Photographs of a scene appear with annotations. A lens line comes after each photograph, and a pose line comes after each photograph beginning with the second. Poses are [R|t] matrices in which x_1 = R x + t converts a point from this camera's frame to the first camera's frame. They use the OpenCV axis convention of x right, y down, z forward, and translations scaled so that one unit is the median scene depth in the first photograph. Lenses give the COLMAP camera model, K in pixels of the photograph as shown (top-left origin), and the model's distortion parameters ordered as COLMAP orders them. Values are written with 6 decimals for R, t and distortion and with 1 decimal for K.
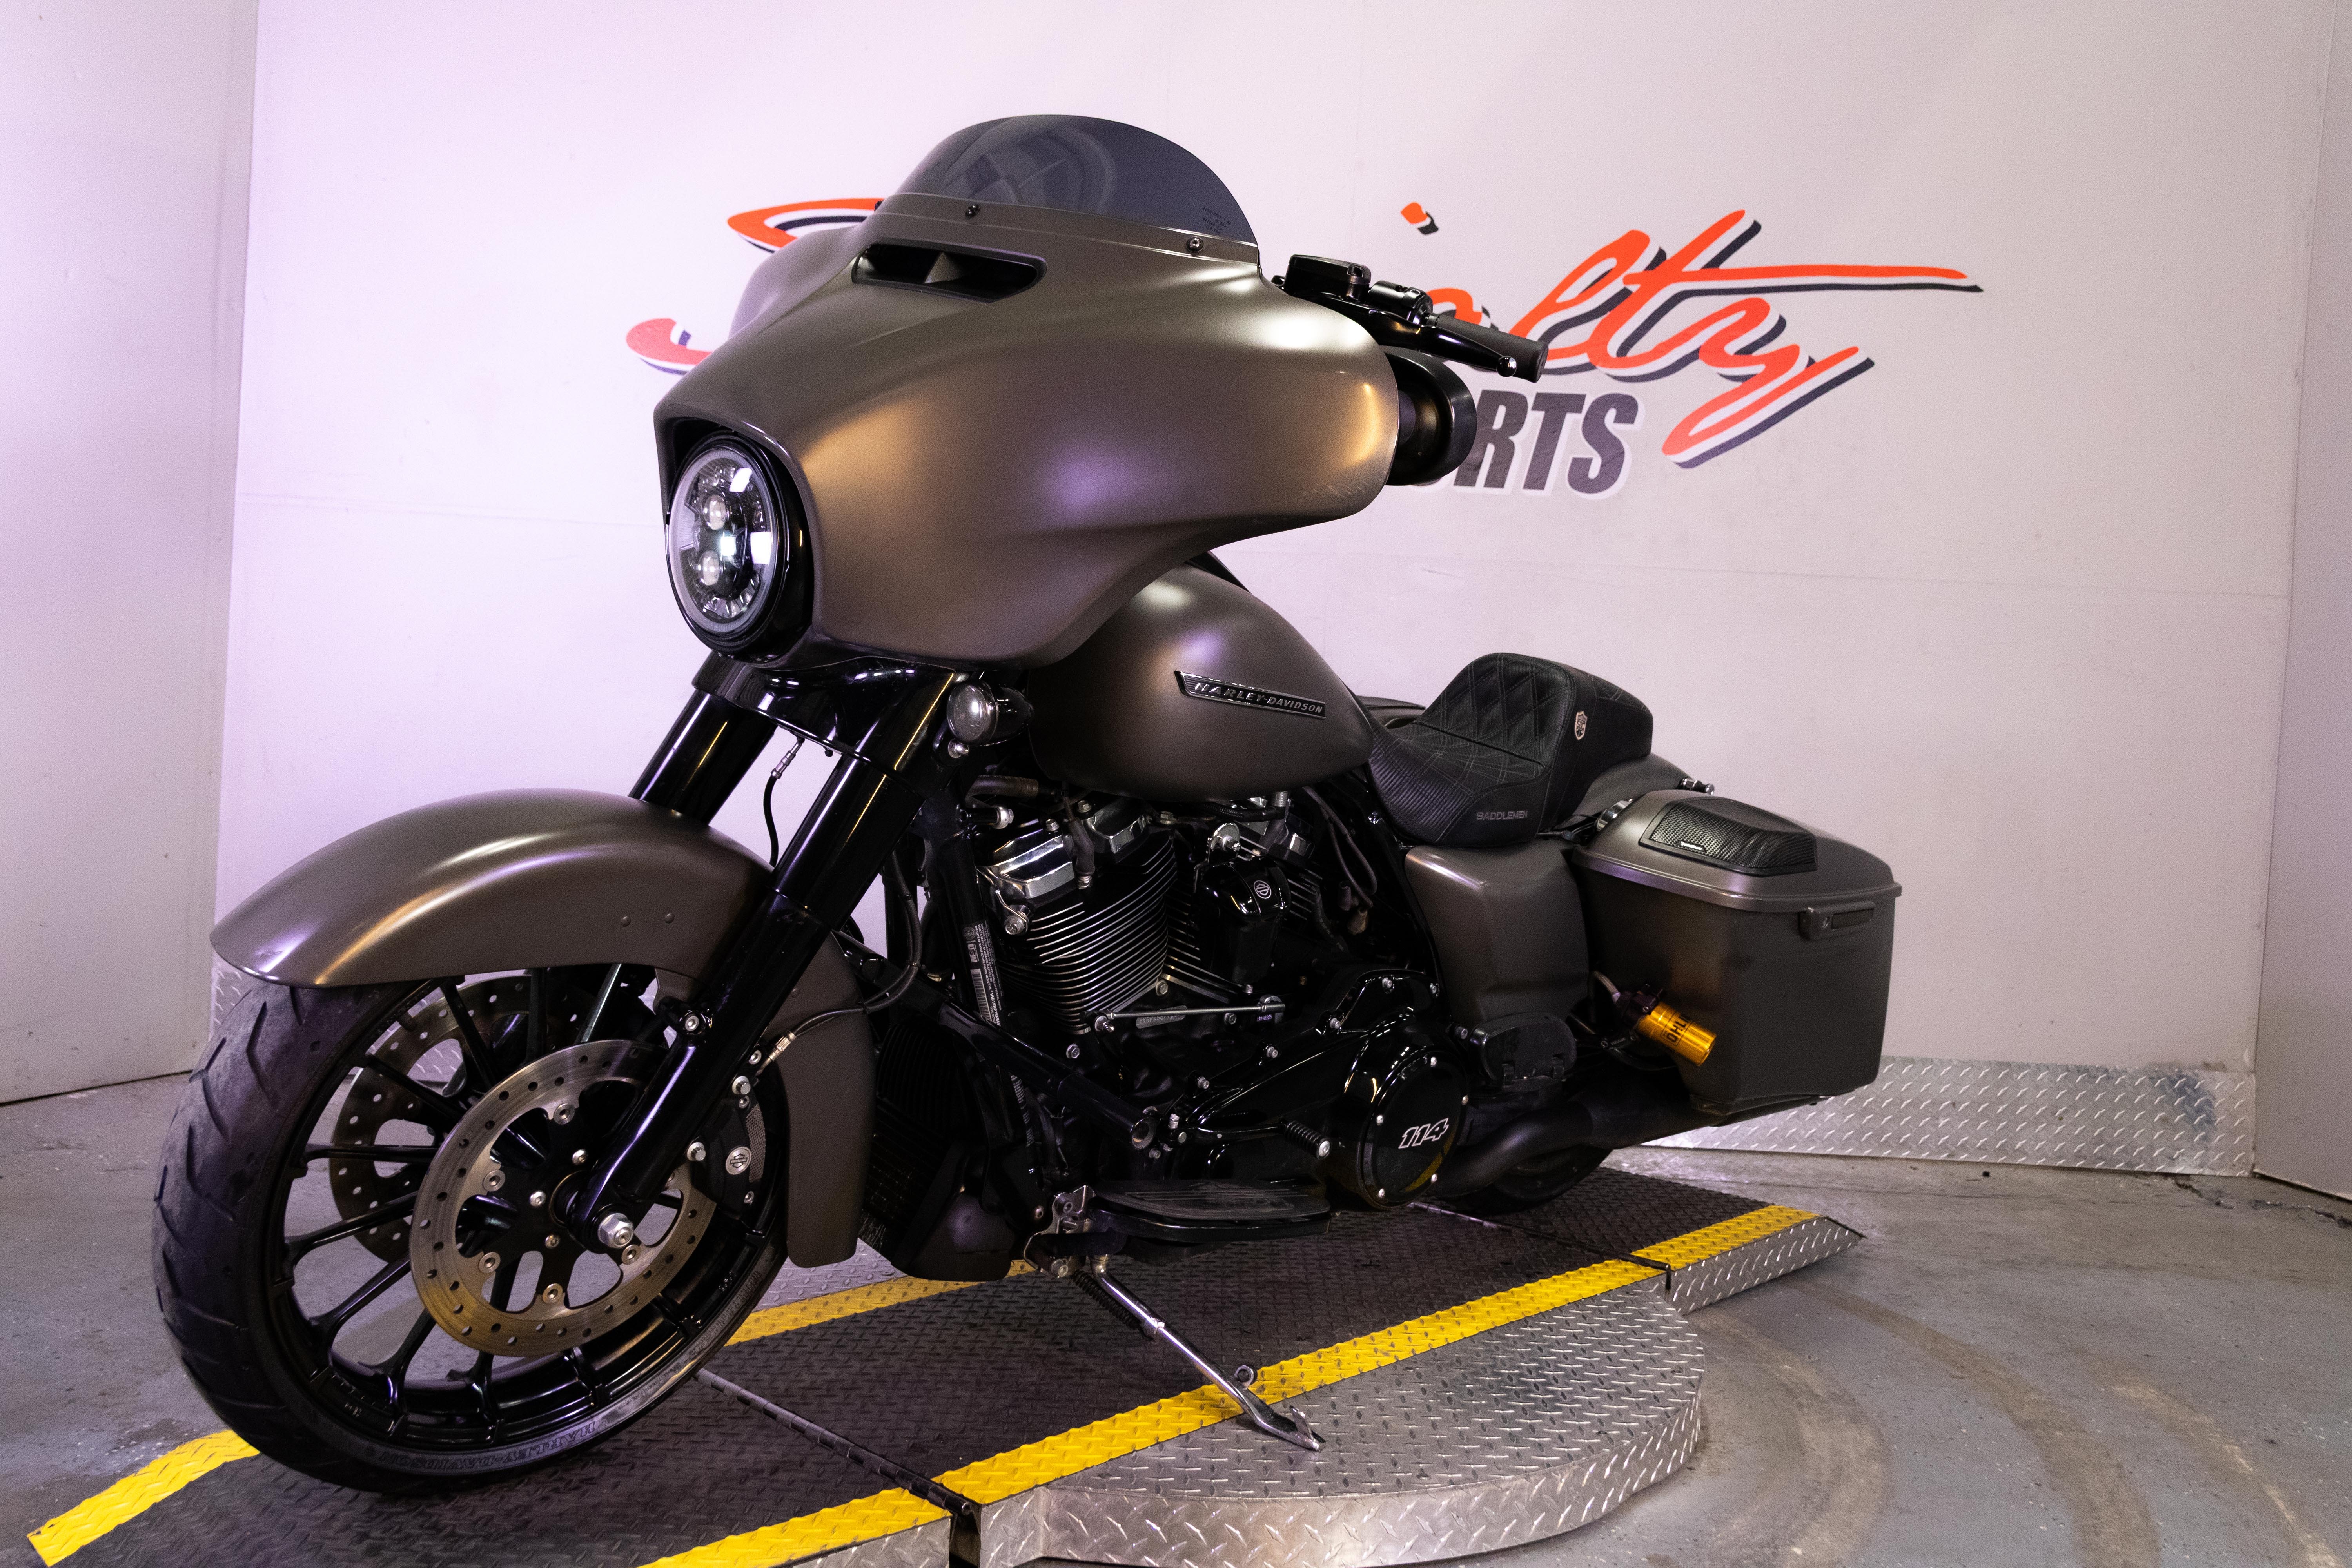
lens RADIAL K [[1907.9, 0, 1173.4], [0, 1907.9, 785.2], [0, 0, 1]] dist [0.042604, -0.047654]
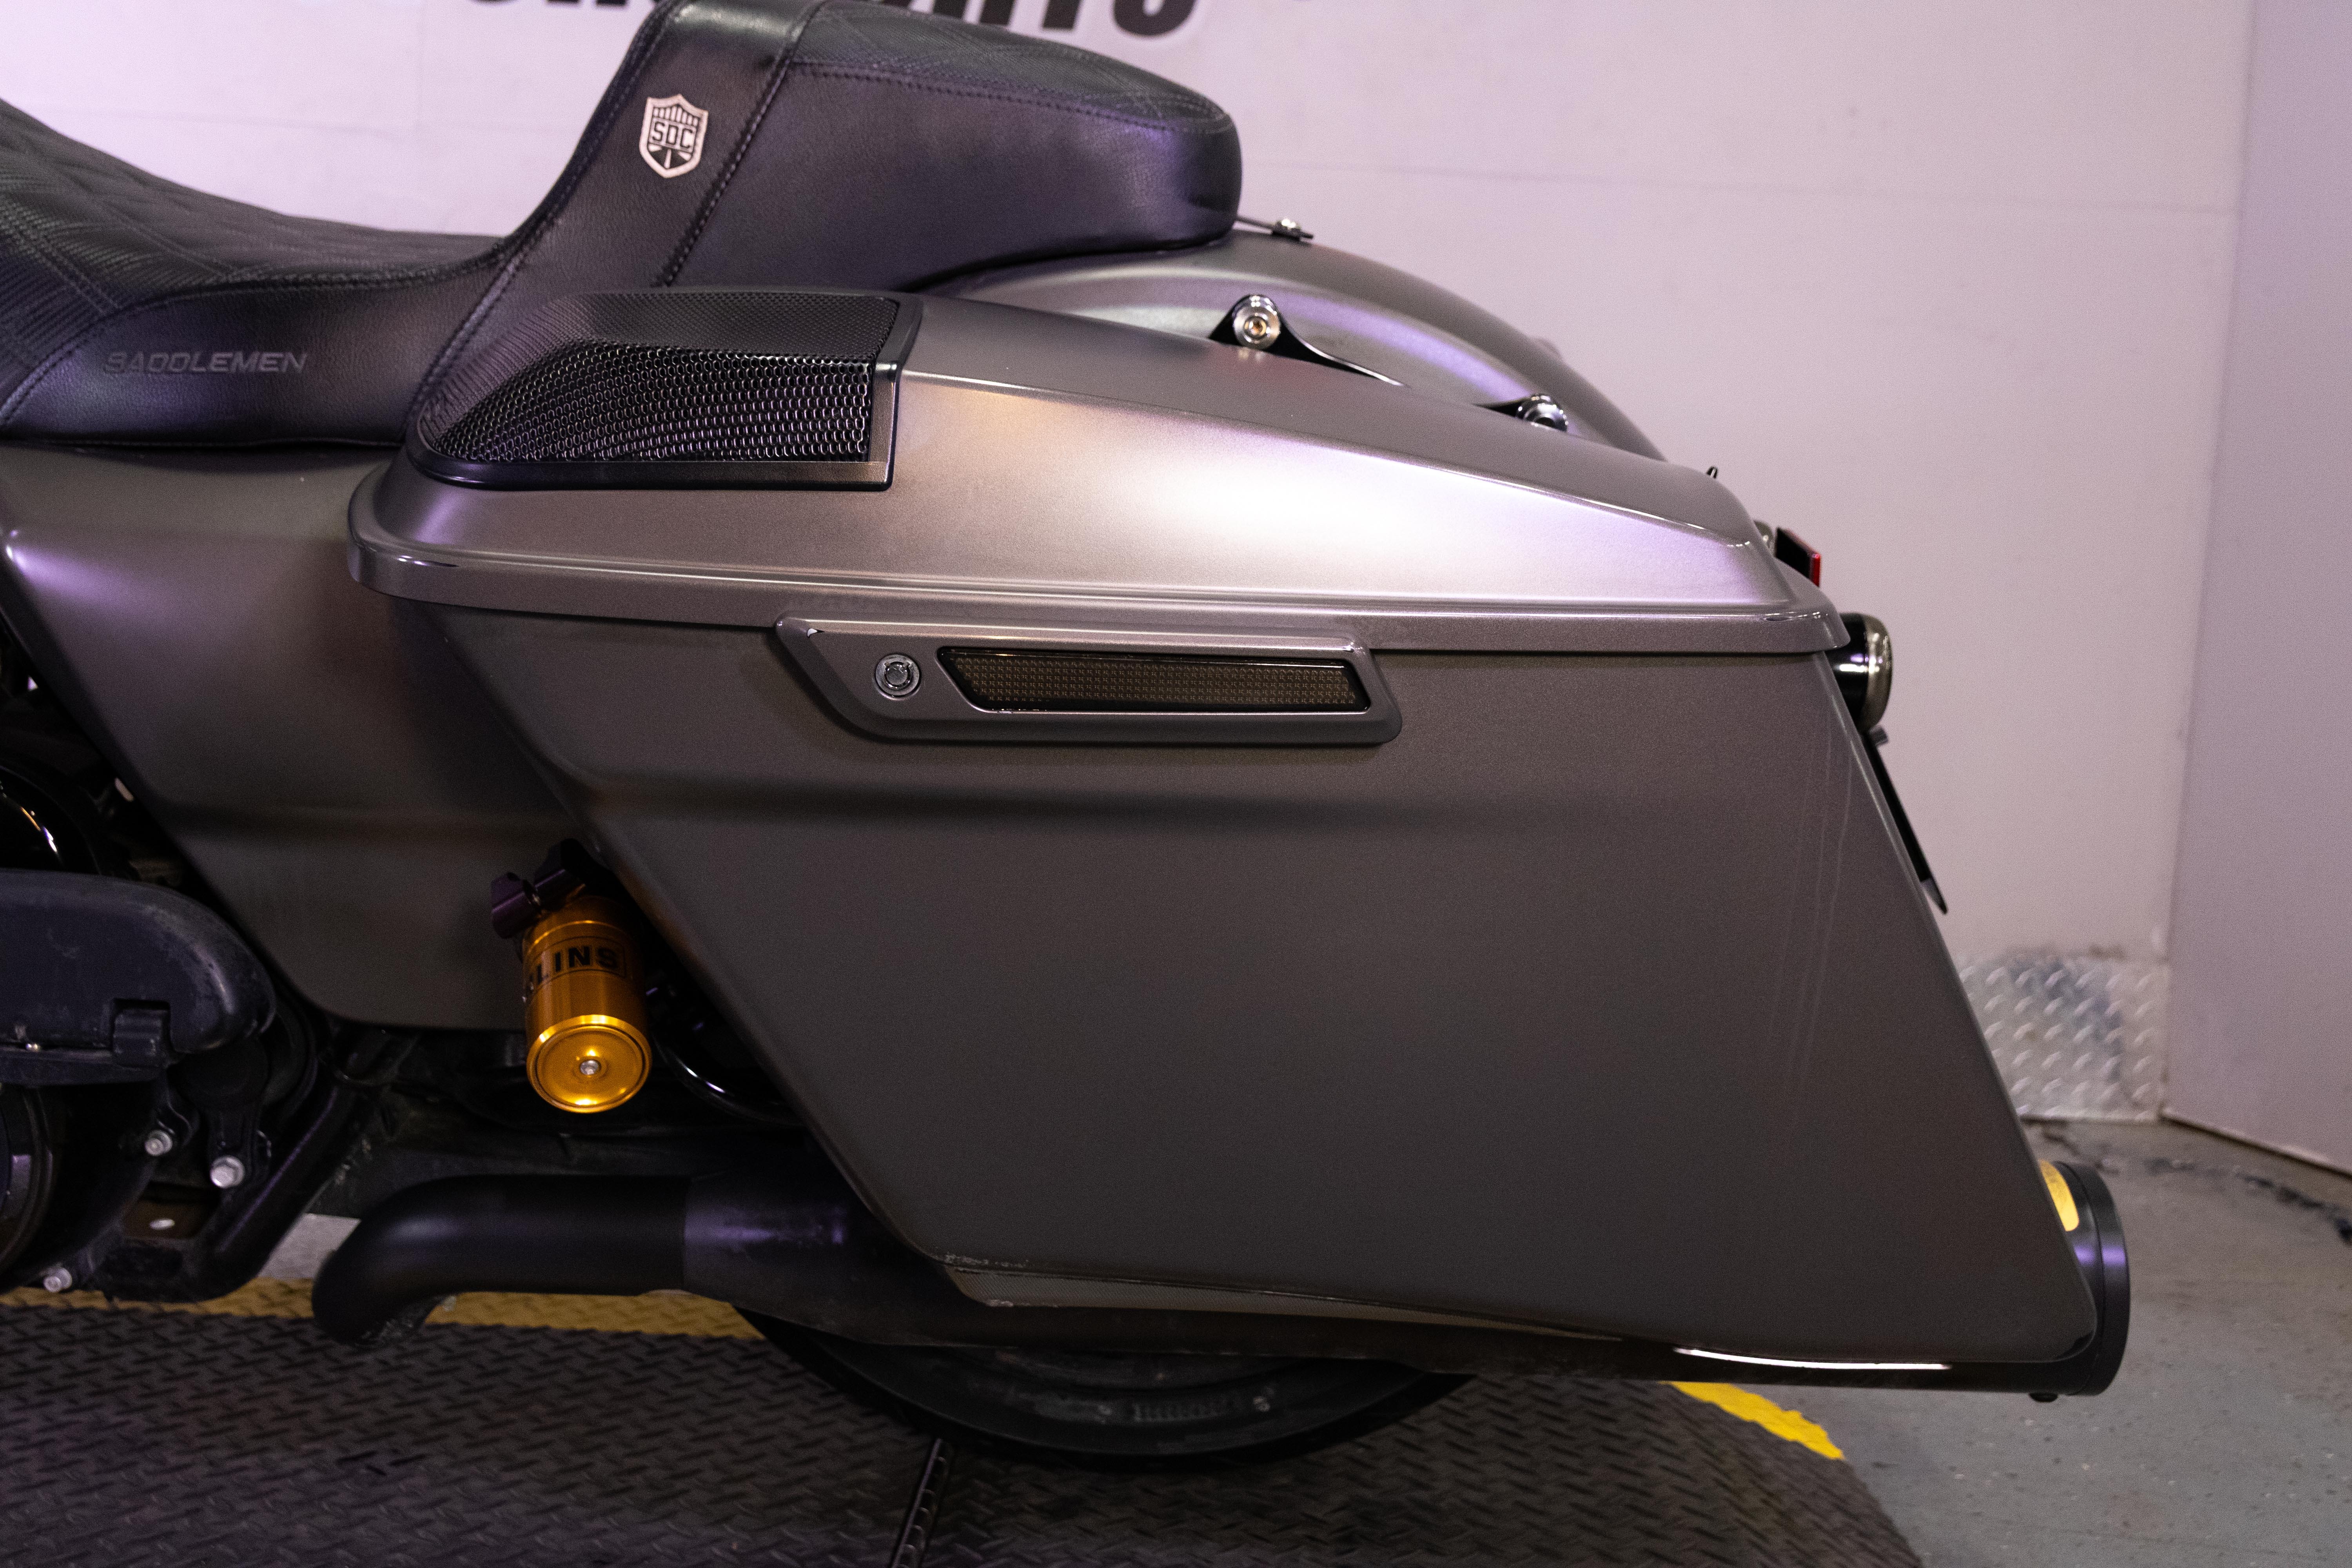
lens RADIAL K [[2258.1, 0, 1166.2], [0, 2258.1, 781.2], [0, 0, 1]] dist [0.023958, -0.027476]
pose [[0.998539, -0.003236, 0.053947, 0.186121], [0.000427, 0.998647, 0.051995, 0.049452], [-0.054042, -0.051896, 0.997189, 0.265250]]
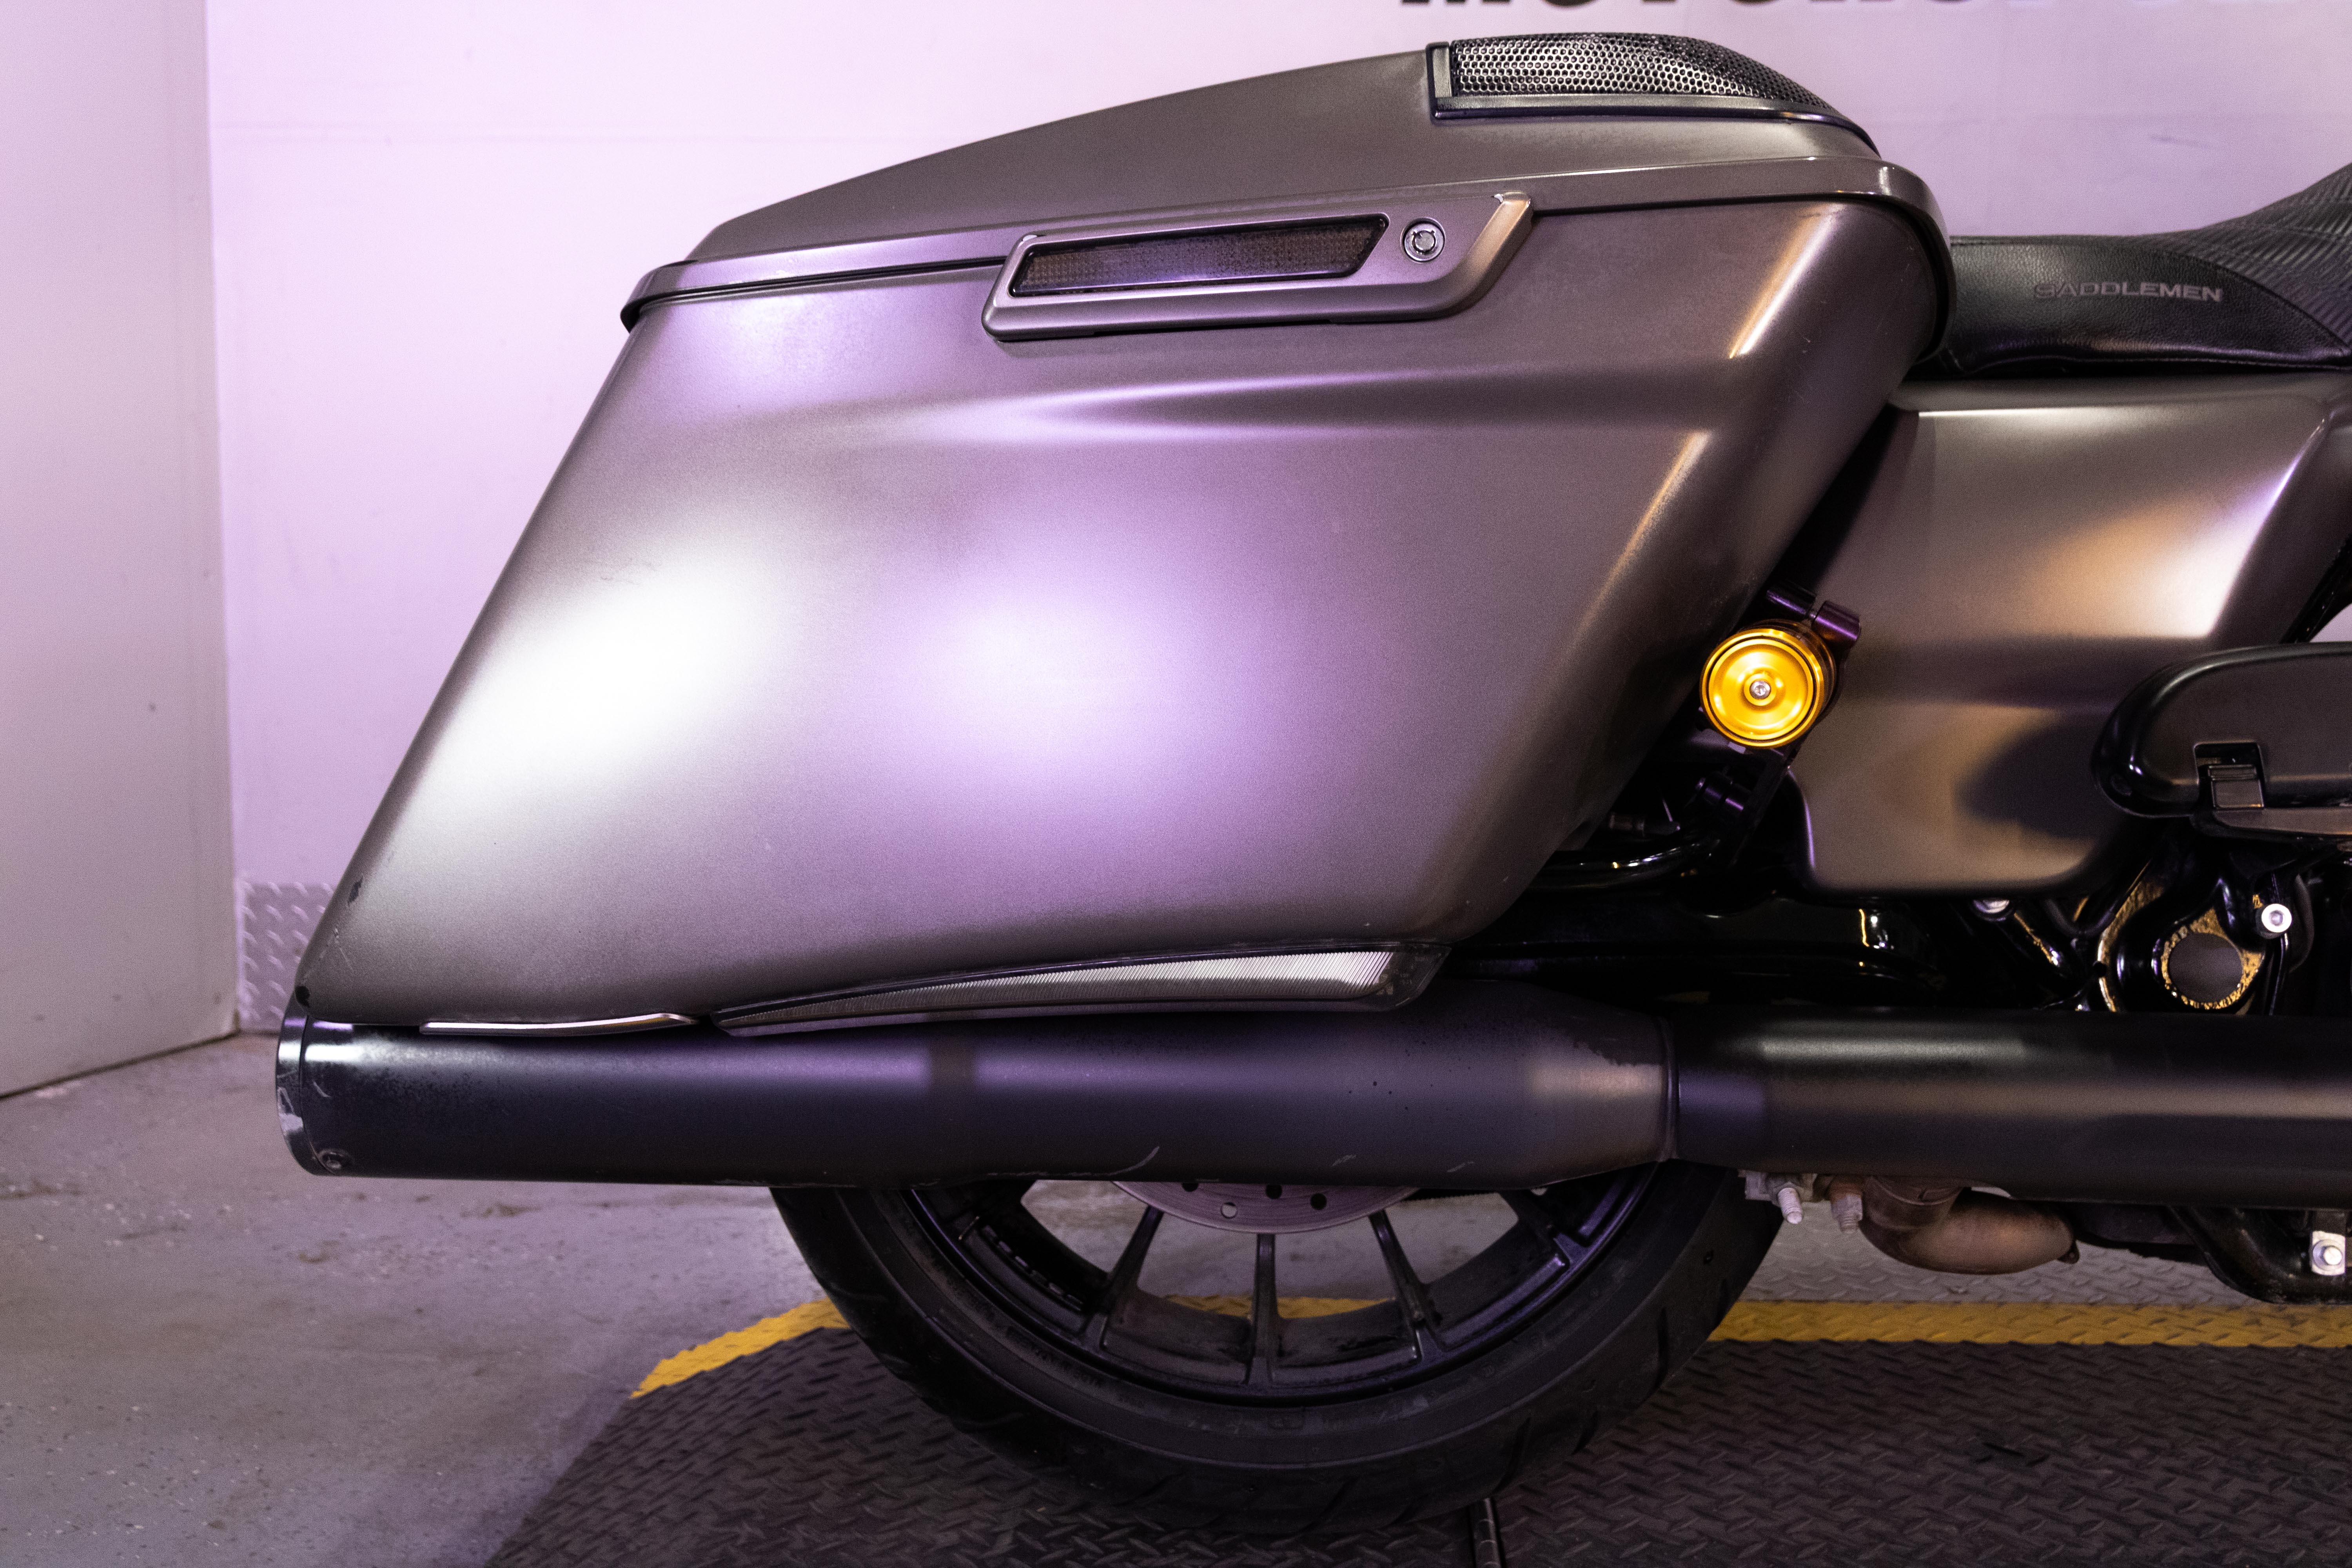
lens RADIAL K [[2107.2, 0, 1172.8], [0, 2107.2, 790.0], [0, 0, 1]] dist [0.002916, -0.015289]
pose [[0.998773, -0.049171, -0.005911, -0.189888], [0.049478, 0.995895, 0.075792, 0.028745], [0.002160, -0.075992, 0.997106, 0.314965]]
